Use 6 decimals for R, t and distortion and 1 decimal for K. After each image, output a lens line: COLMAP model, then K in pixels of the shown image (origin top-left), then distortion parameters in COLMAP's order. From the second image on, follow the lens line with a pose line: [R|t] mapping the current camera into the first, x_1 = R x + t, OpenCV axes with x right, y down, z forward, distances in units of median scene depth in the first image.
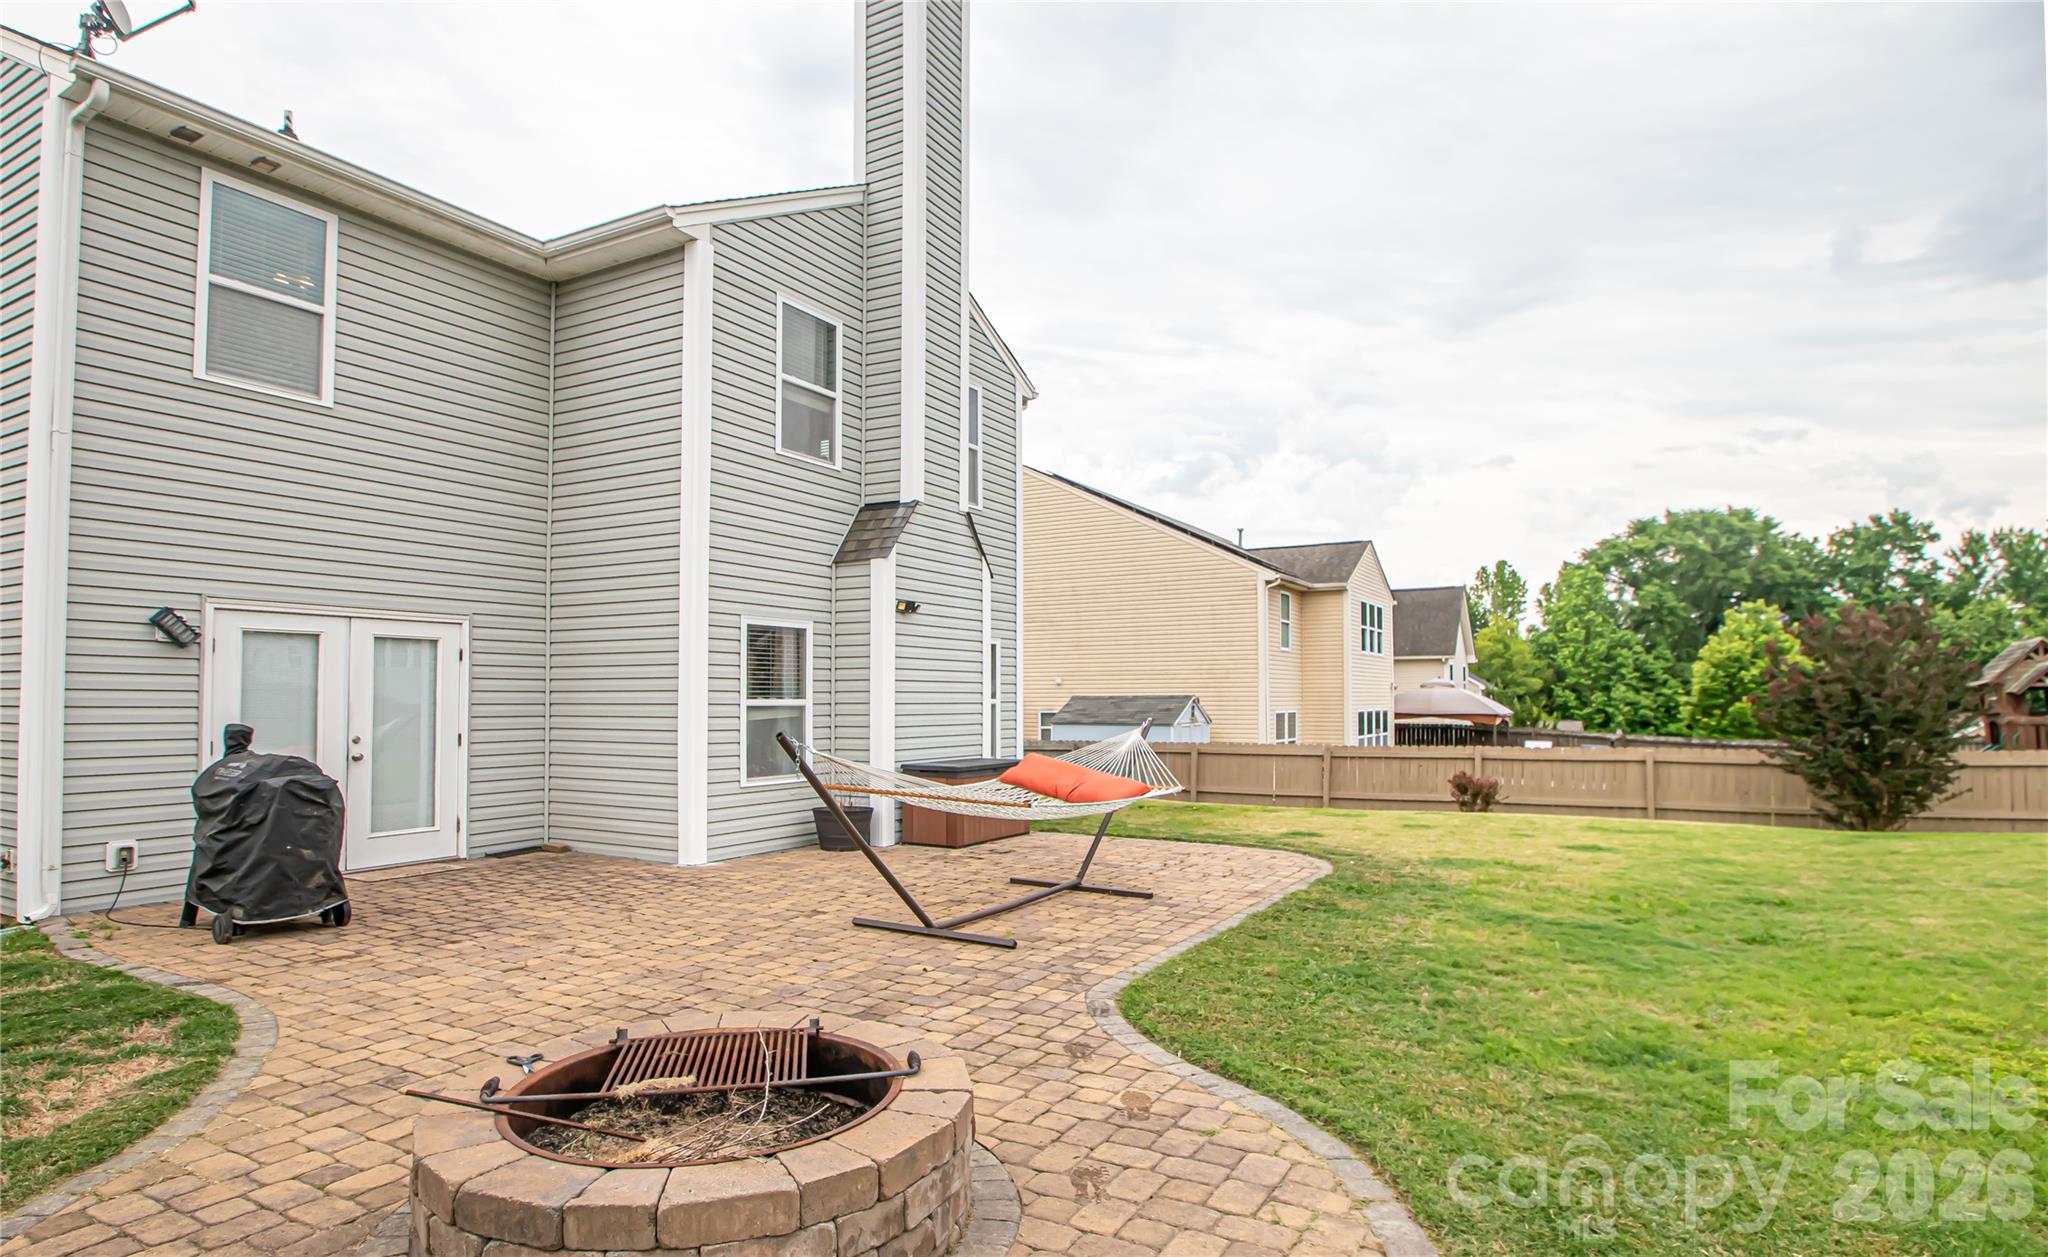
lens RADIAL K [[1072.9, 0, 1027.4], [0, 1072.9, 642.2], [0, 0, 1]] dist [-0.007116, -0.001244]
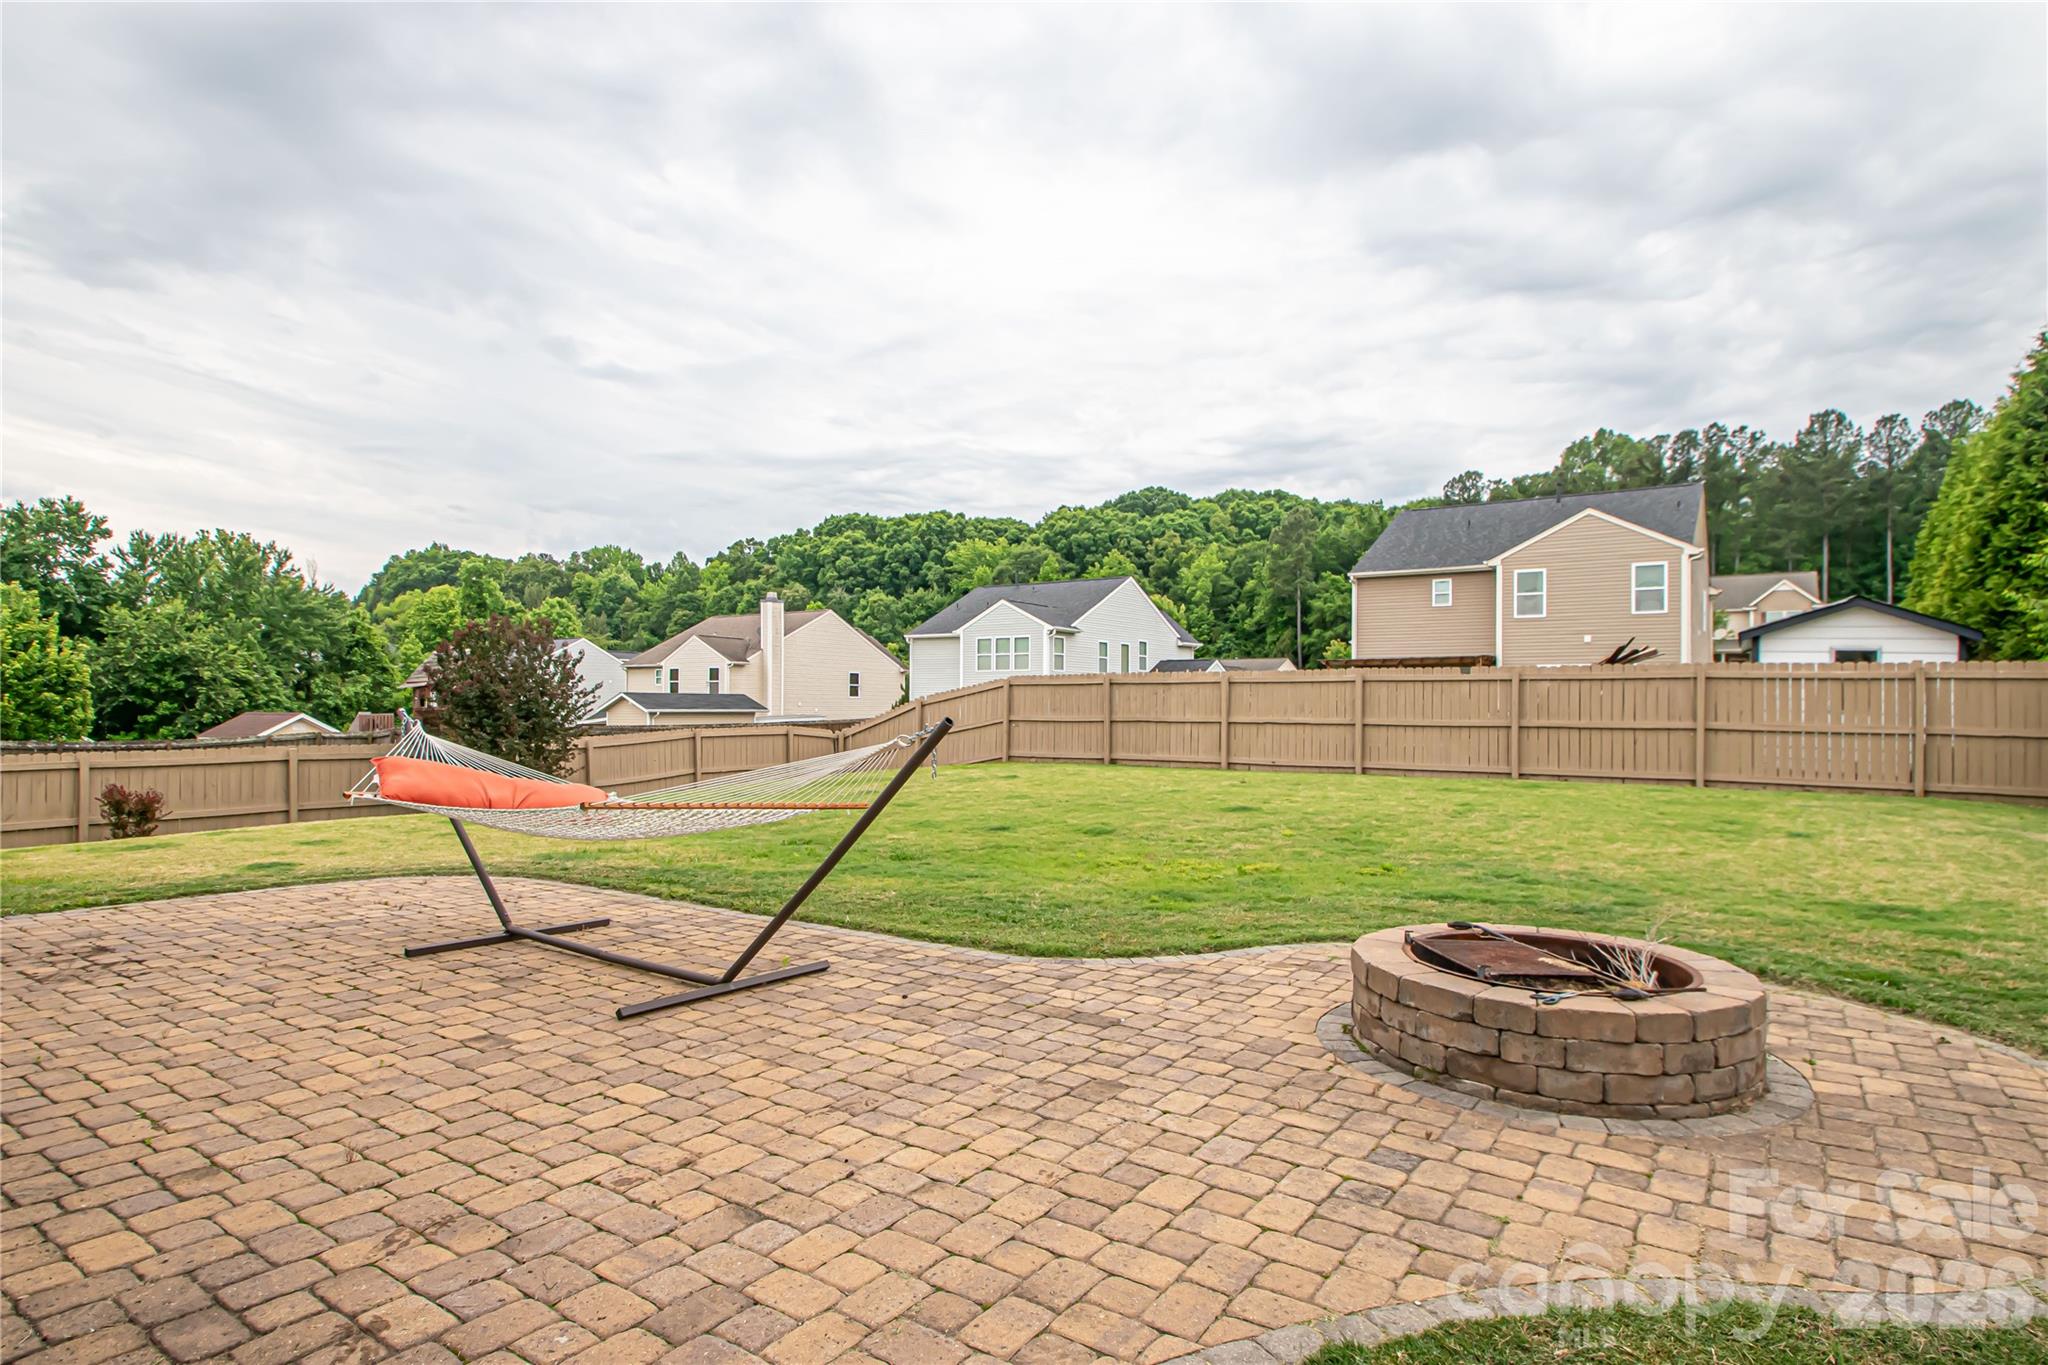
lens RADIAL K [[1113.3, 0, 1026.2], [0, 1113.3, 684.4], [0, 0, 1]] dist [-0.008428, -0.001879]
pose [[0.099835, 0.020209, 0.994799, -0.475888], [-0.058745, 0.998169, -0.014382, 0.032737], [-0.993268, -0.057003, 0.100839, 0.409892]]
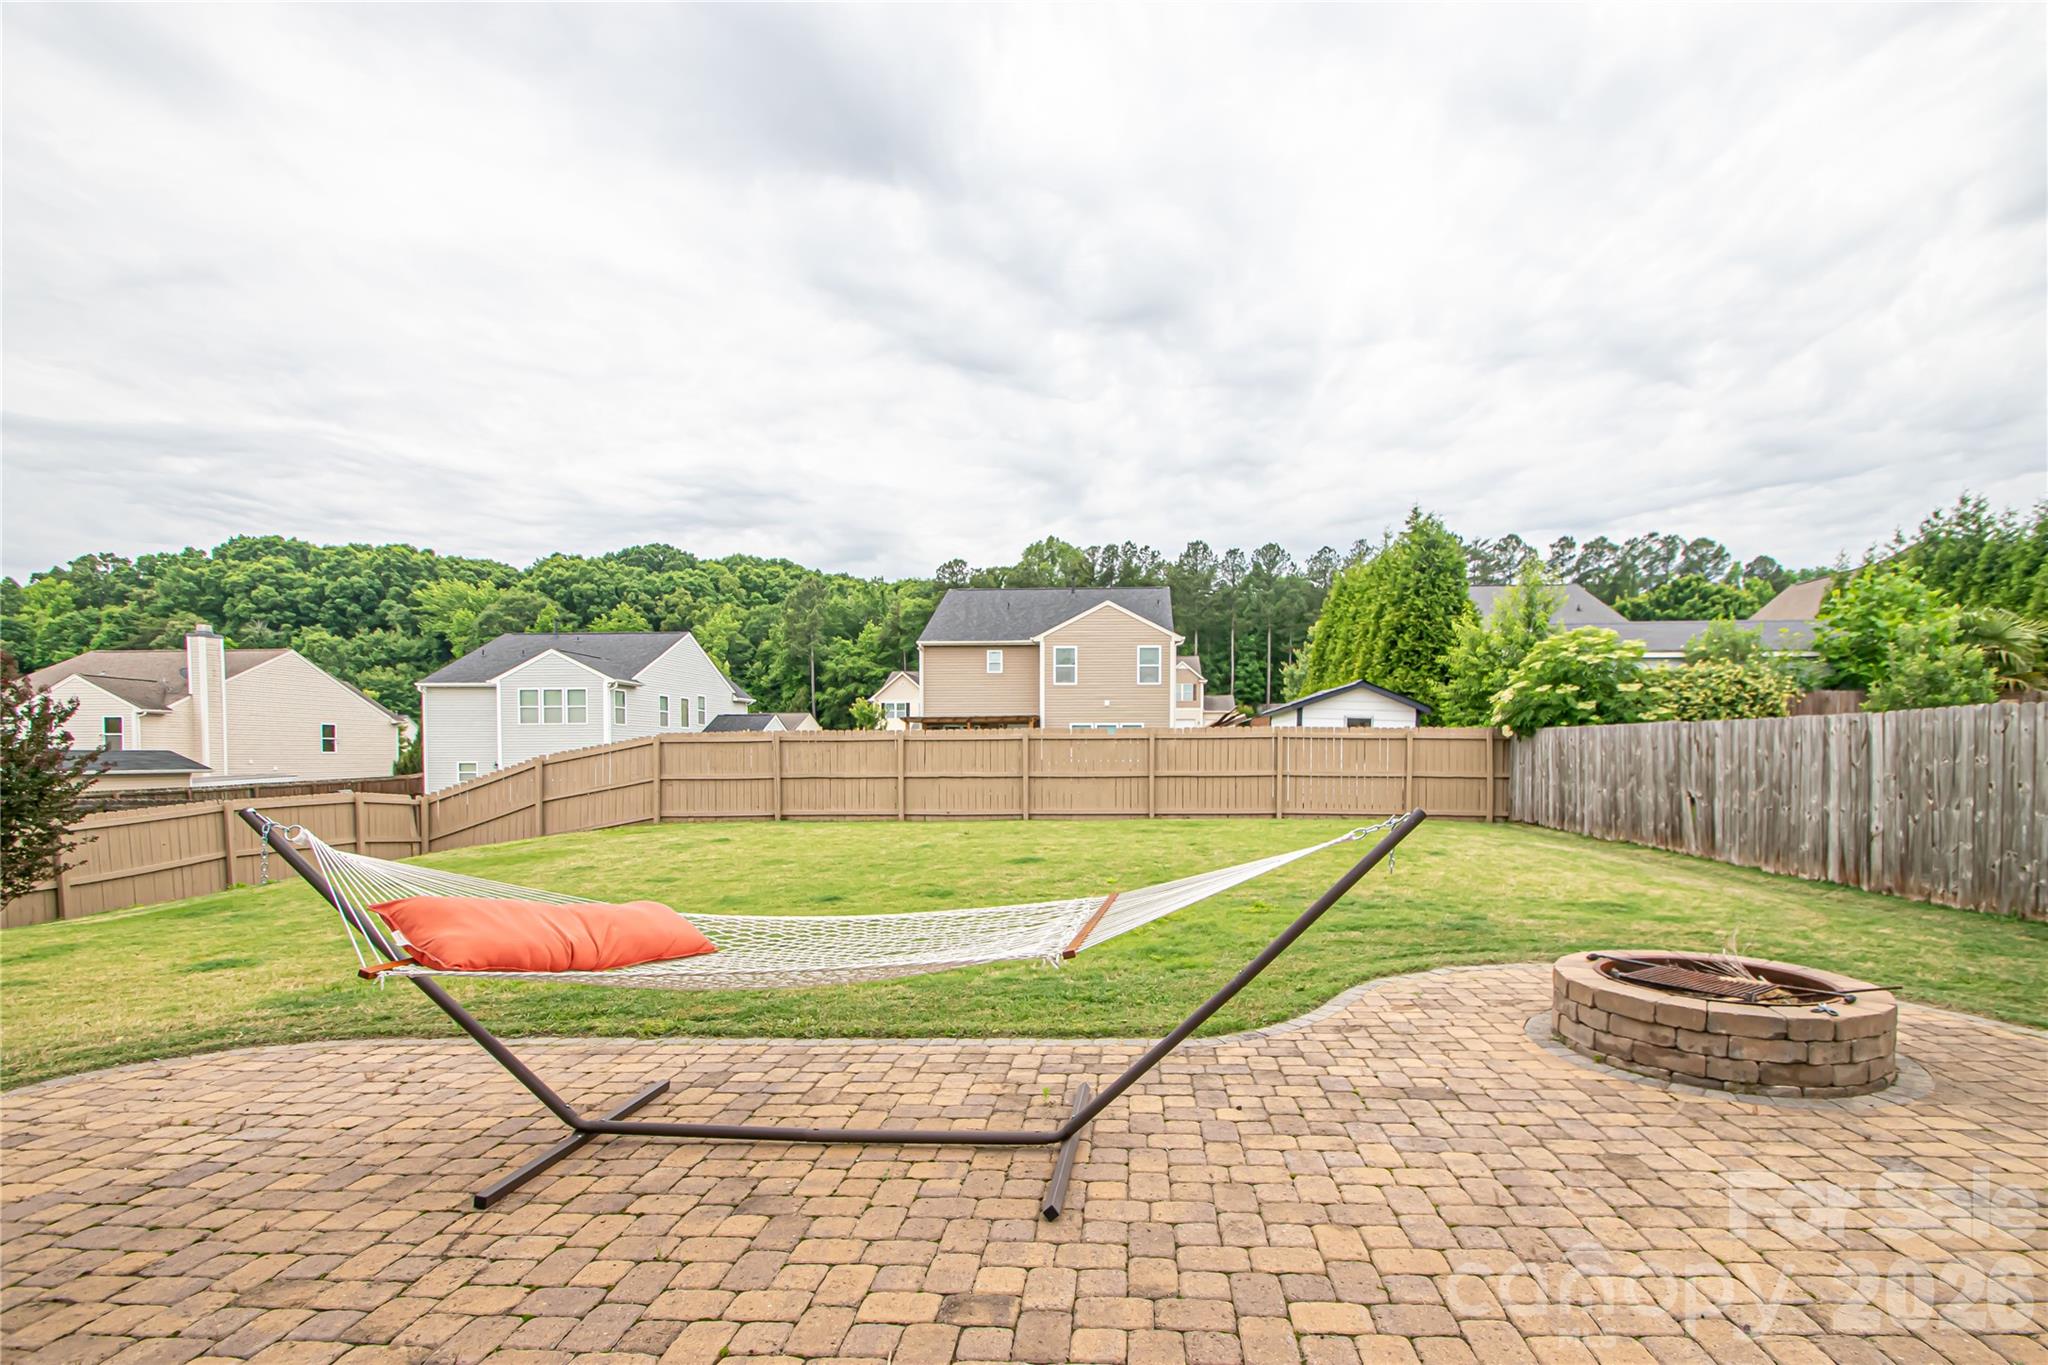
lens RADIAL K [[971.9, 0, 1037.2], [0, 971.9, 766.6], [0, 0, 1]] dist [0.000446, -0.000860]
pose [[-0.460356, -0.010707, 0.887670, -0.322262], [-0.042417, 0.999050, -0.009948, 0.035858], [-0.886720, -0.042232, -0.460373, 0.715484]]
